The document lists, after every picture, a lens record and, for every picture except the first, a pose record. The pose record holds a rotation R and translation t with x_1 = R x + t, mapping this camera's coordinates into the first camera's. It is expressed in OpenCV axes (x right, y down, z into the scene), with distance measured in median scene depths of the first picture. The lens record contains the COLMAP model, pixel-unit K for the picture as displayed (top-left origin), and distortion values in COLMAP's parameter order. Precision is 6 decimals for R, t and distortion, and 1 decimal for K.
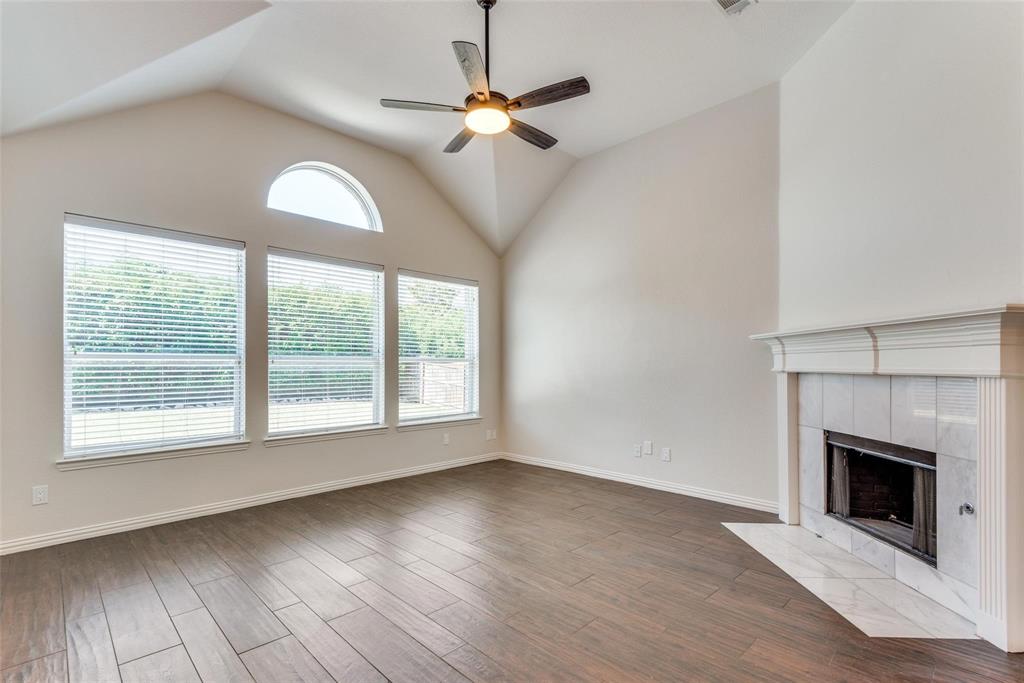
lens RADIAL K [[466.5, 0, 504.8], [0, 466.5, 367.4], [0, 0, 1]] dist [0.001539, -0.000172]
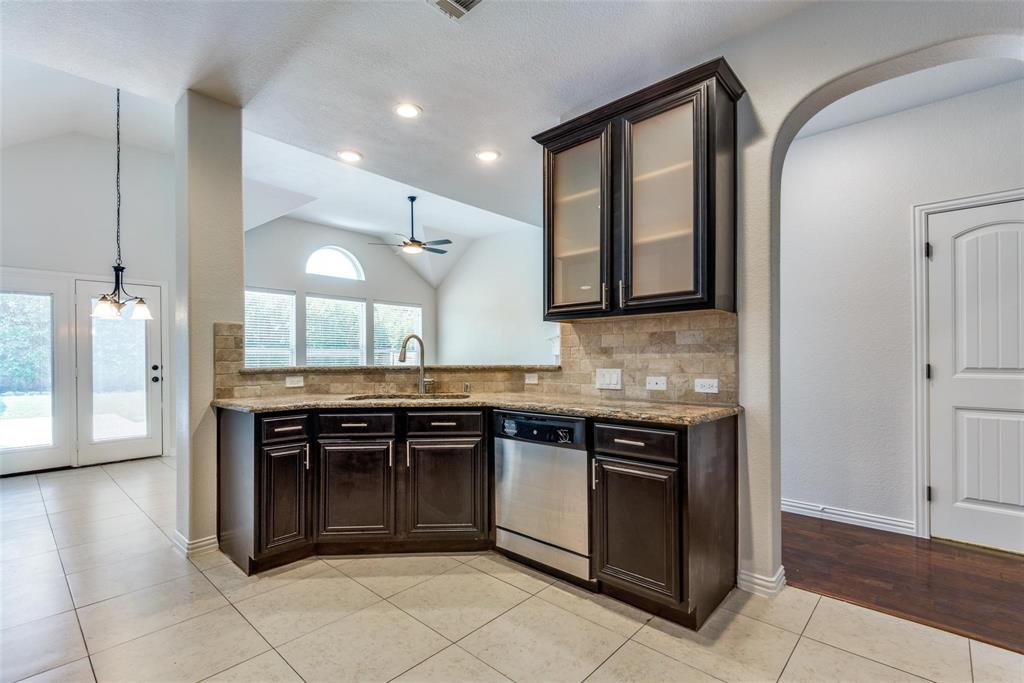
lens RADIAL K [[466.5, 0, 506.2], [0, 466.5, 355.5], [0, 0, 1]] dist [0.001539, -0.000172]
pose [[0.998434, -0.001607, 0.055924, 0.183606], [0.002202, 0.999942, -0.010586, 0.021345], [-0.055904, 0.010693, 0.998379, -0.838644]]
